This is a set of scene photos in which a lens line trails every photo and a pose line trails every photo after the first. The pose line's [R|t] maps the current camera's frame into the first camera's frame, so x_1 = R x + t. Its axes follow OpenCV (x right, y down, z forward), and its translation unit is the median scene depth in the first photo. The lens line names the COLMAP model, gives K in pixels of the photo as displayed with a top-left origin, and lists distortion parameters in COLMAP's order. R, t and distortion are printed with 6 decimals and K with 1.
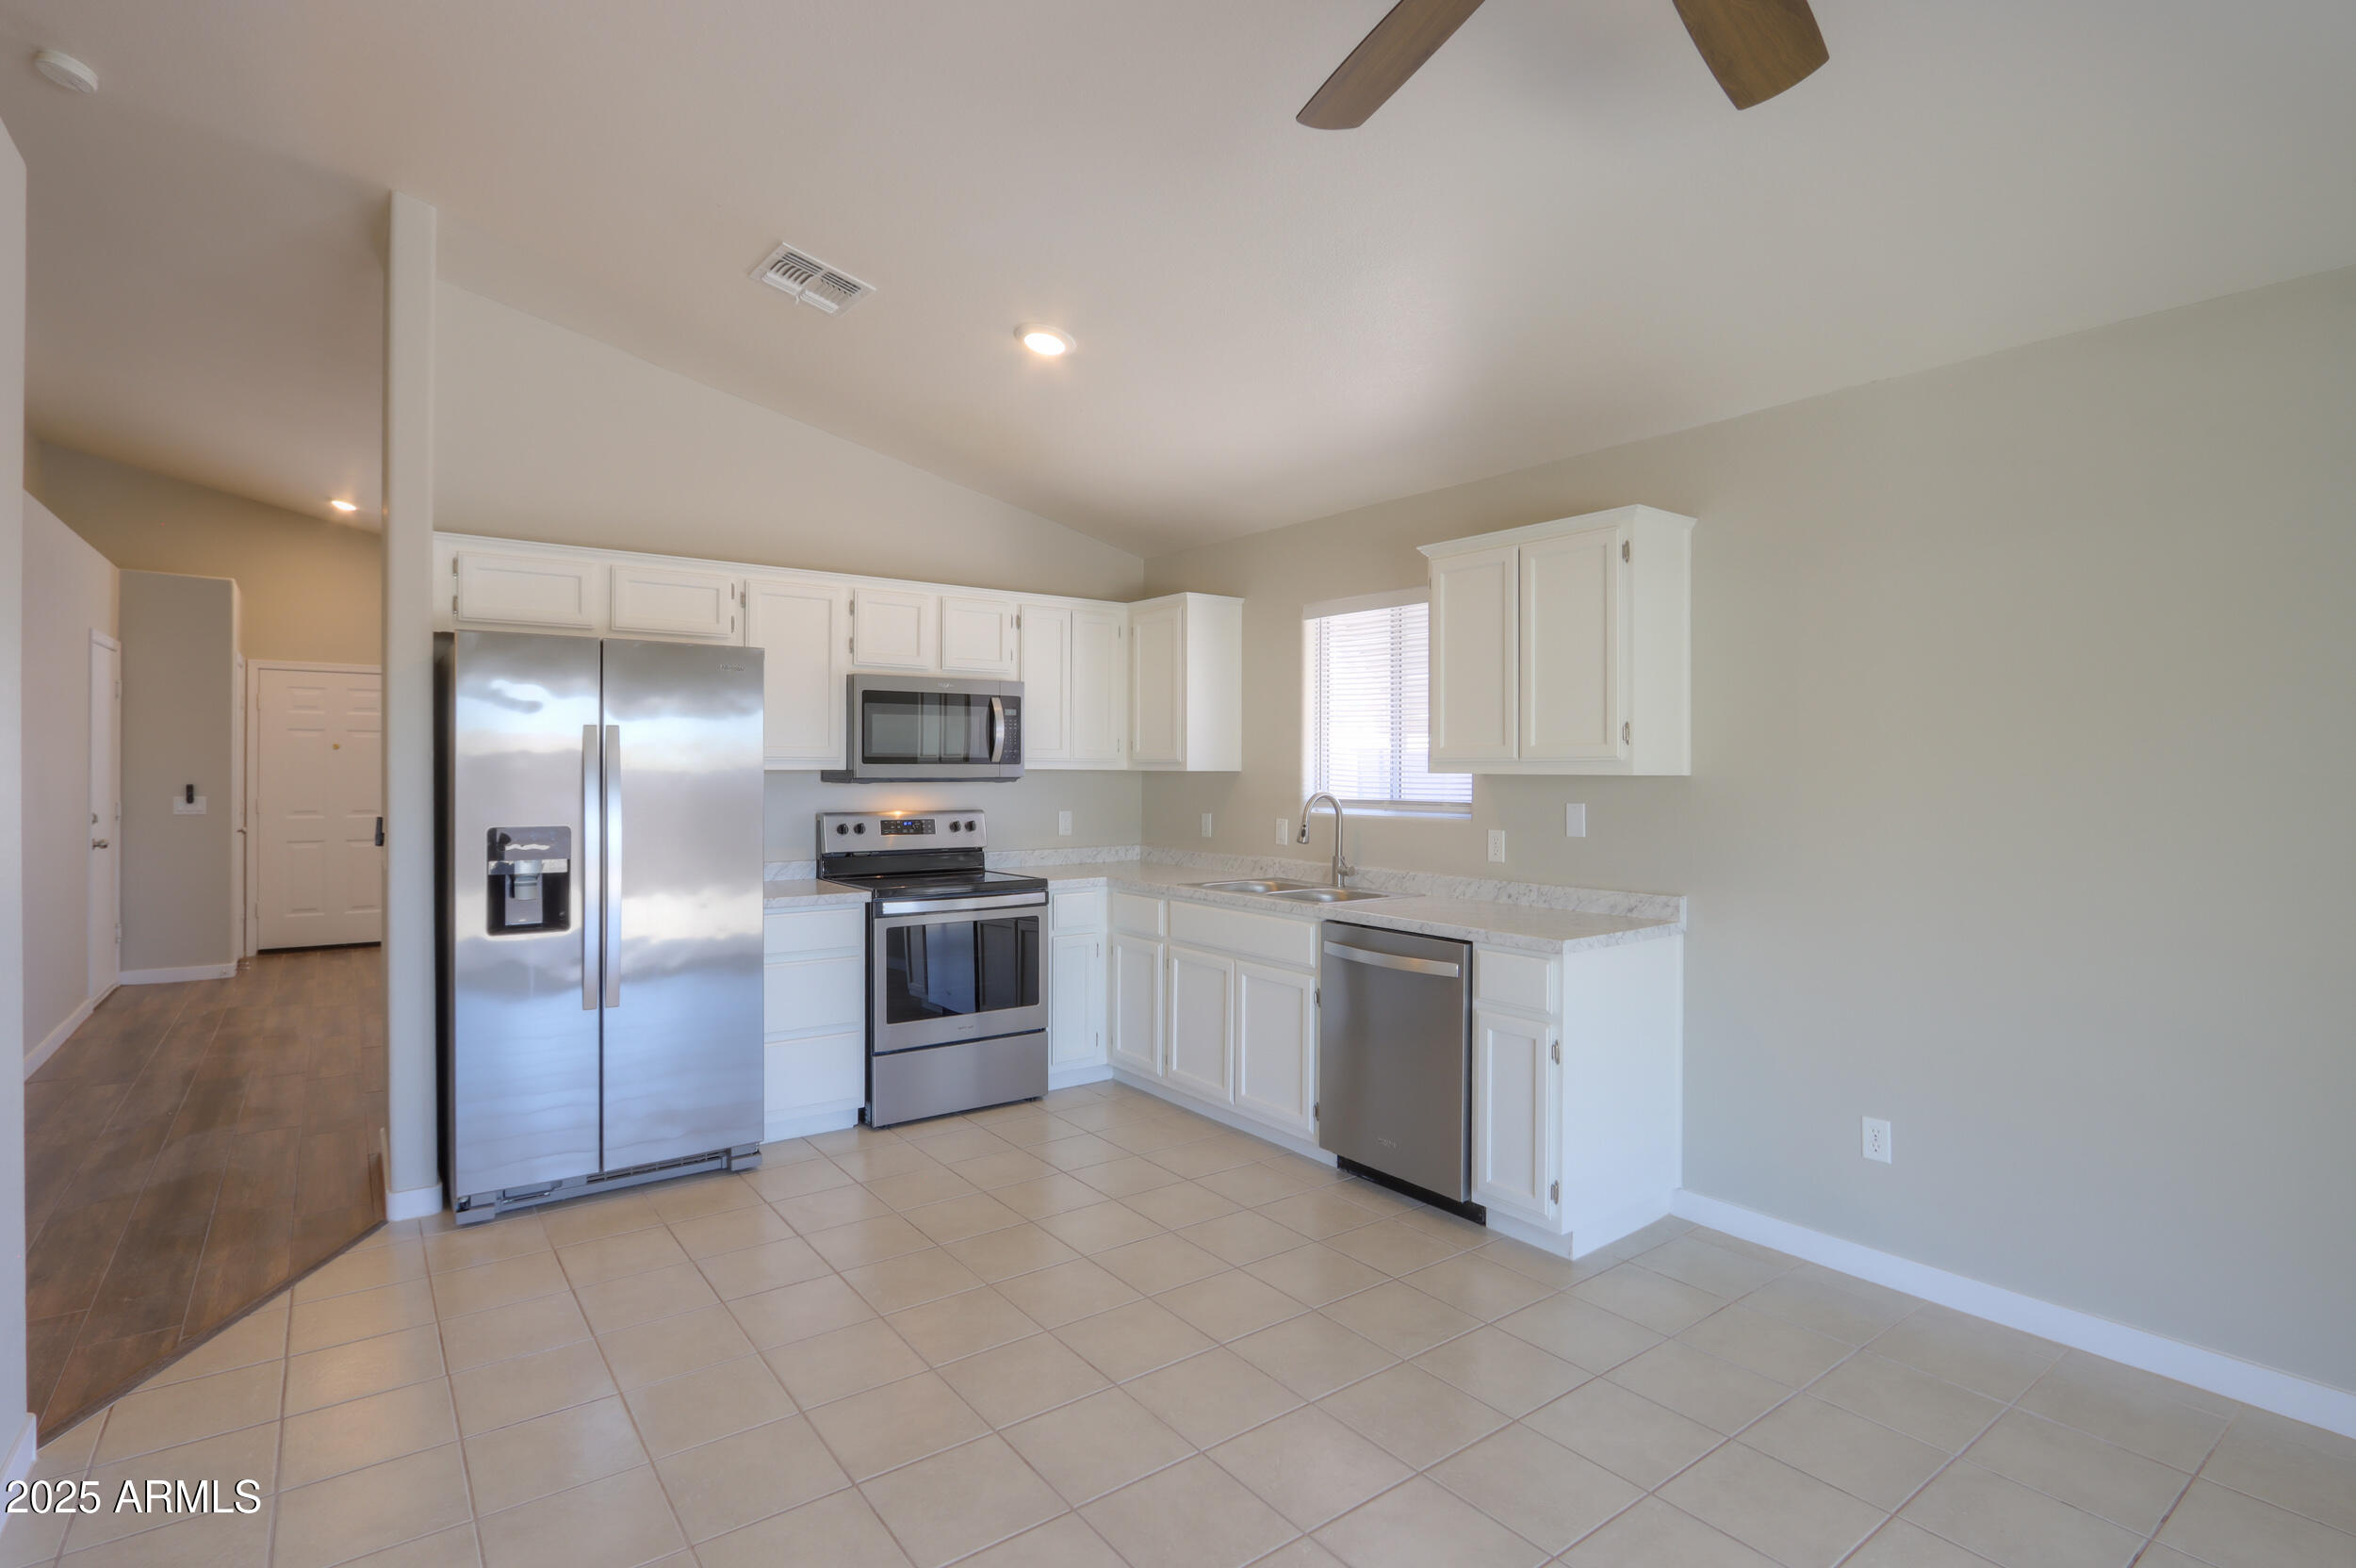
lens RADIAL K [[1132.7, 0, 1169.8], [0, 1132.7, 769.8], [0, 0, 1]] dist [-0.008933, 0.000894]
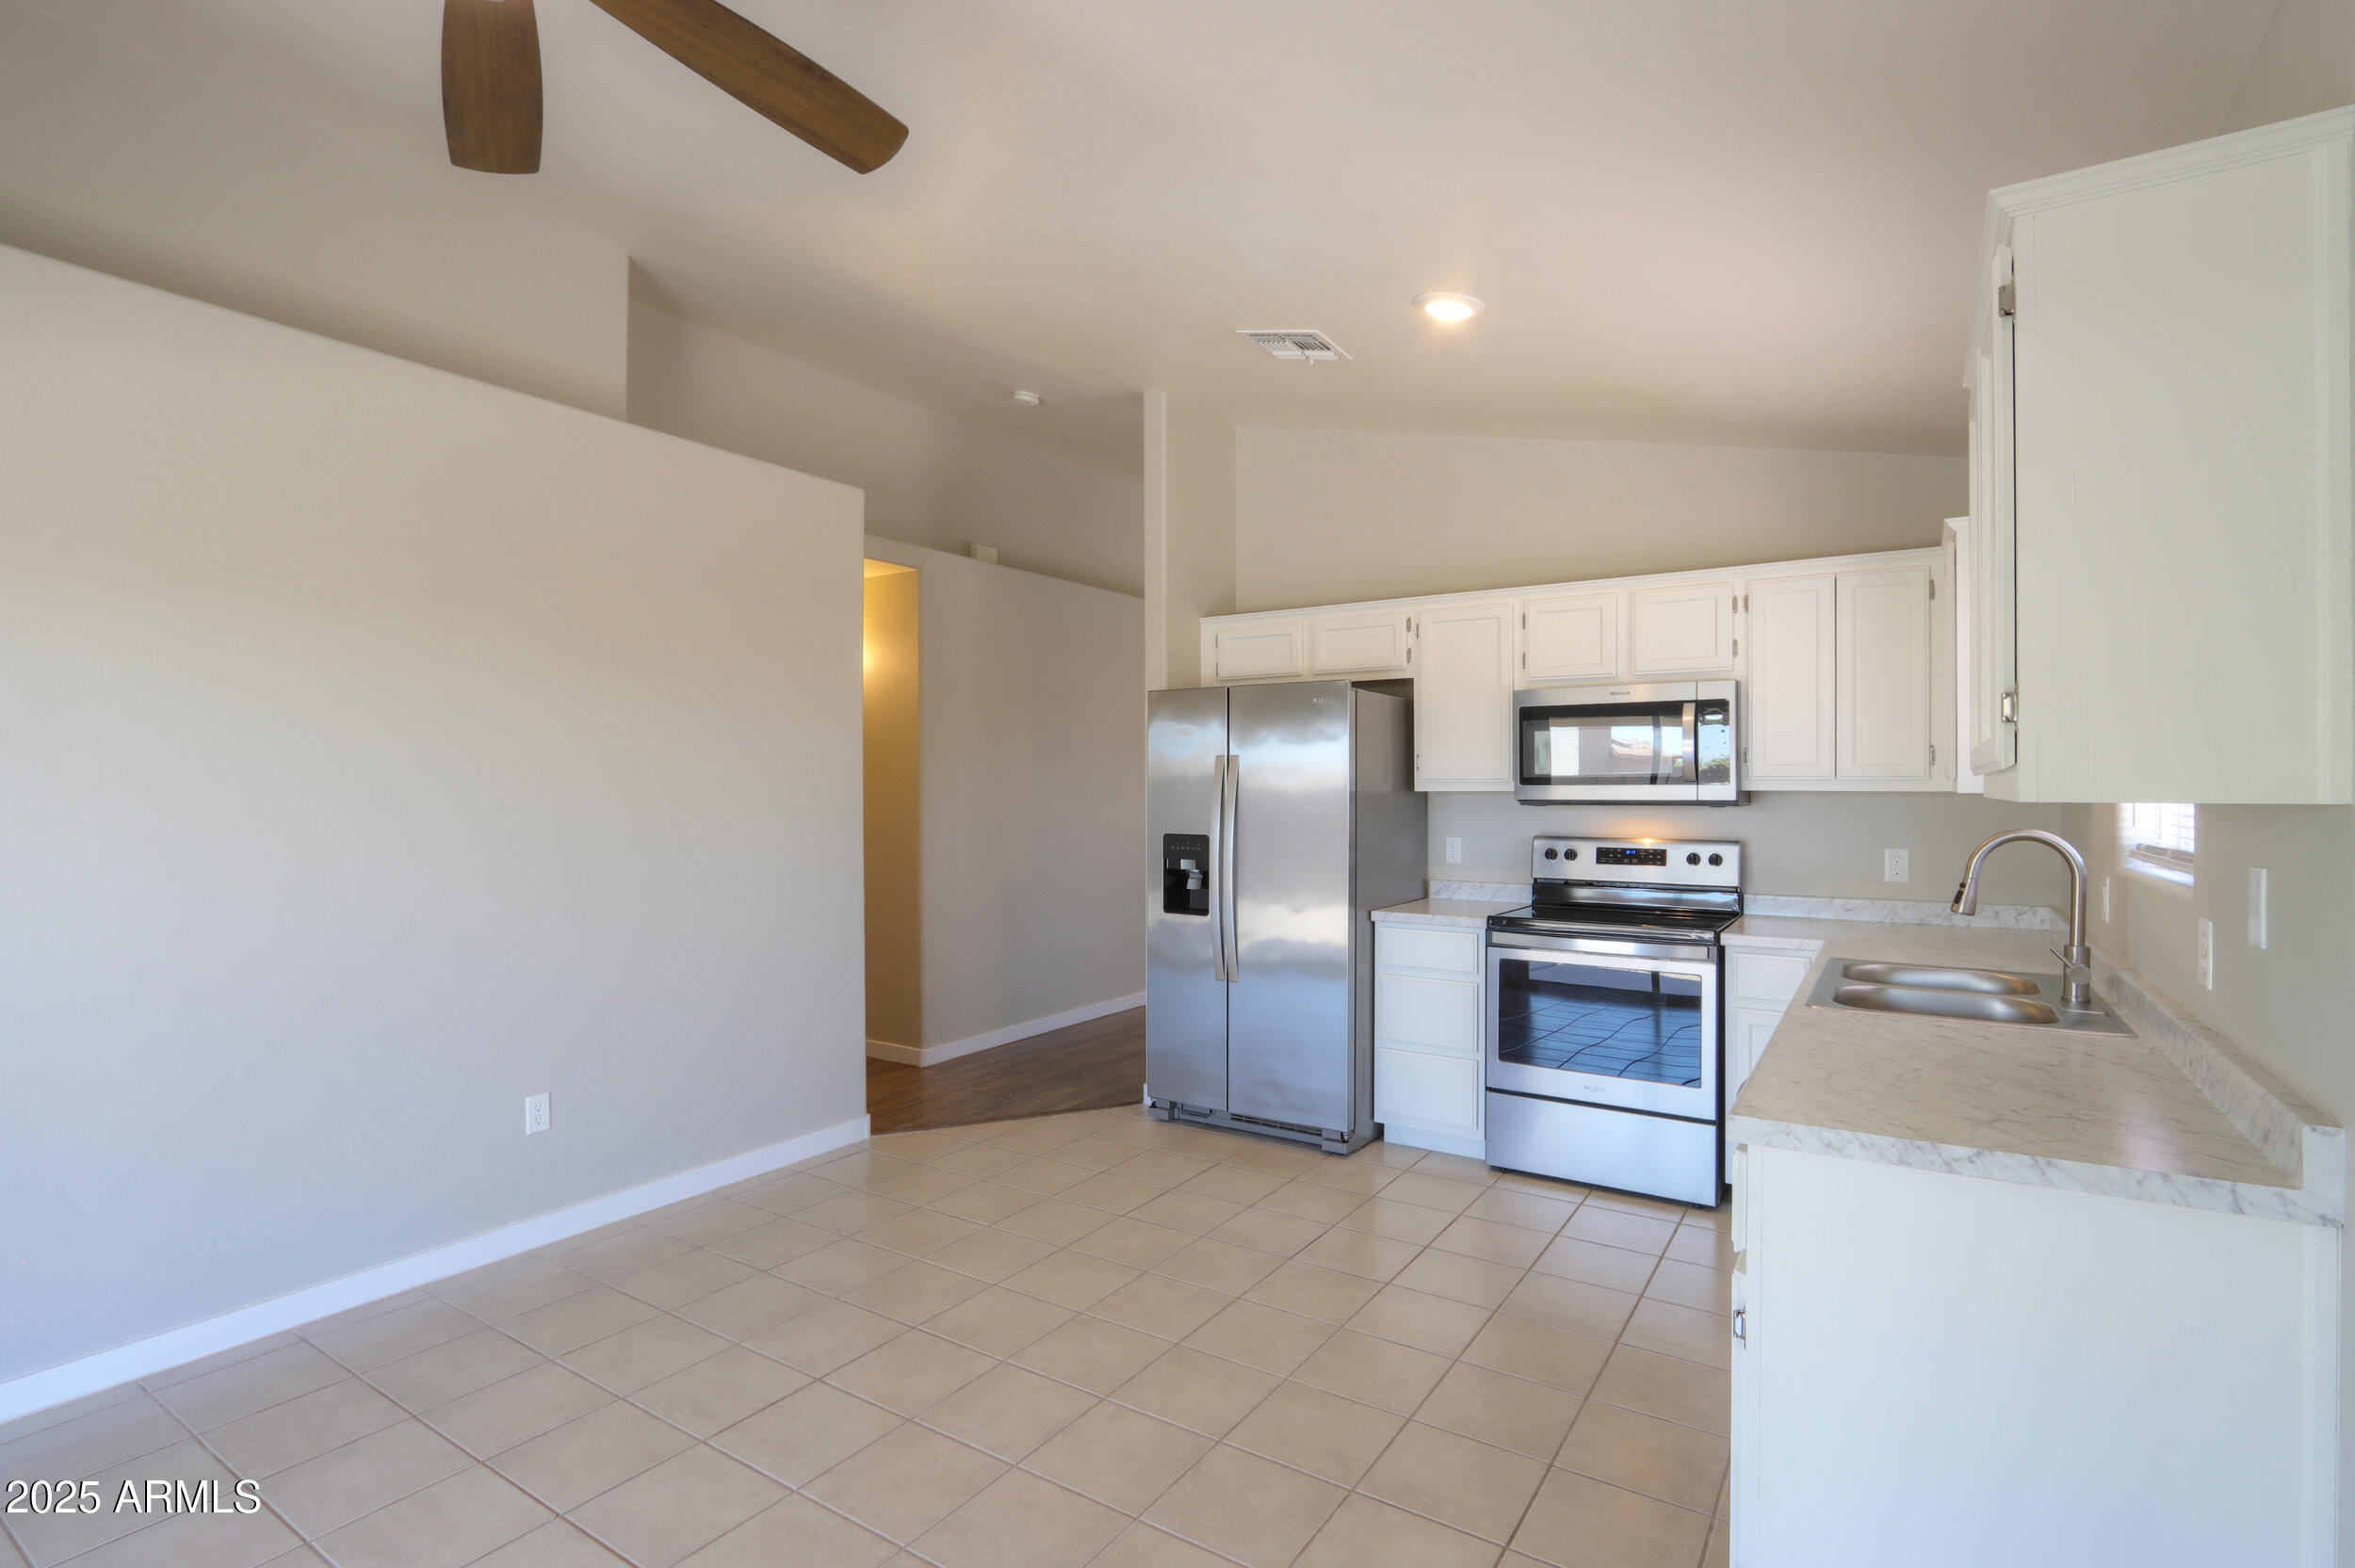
lens RADIAL K [[1132.1, 0, 1169.3], [0, 1132.1, 769.8], [0, 0, 1]] dist [-0.008933, 0.000894]
pose [[0.340845, -0.018863, -0.939930, 0.545462], [-0.001322, 0.999788, -0.020544, 0.002486], [0.940119, 0.008245, 0.340748, 0.419033]]
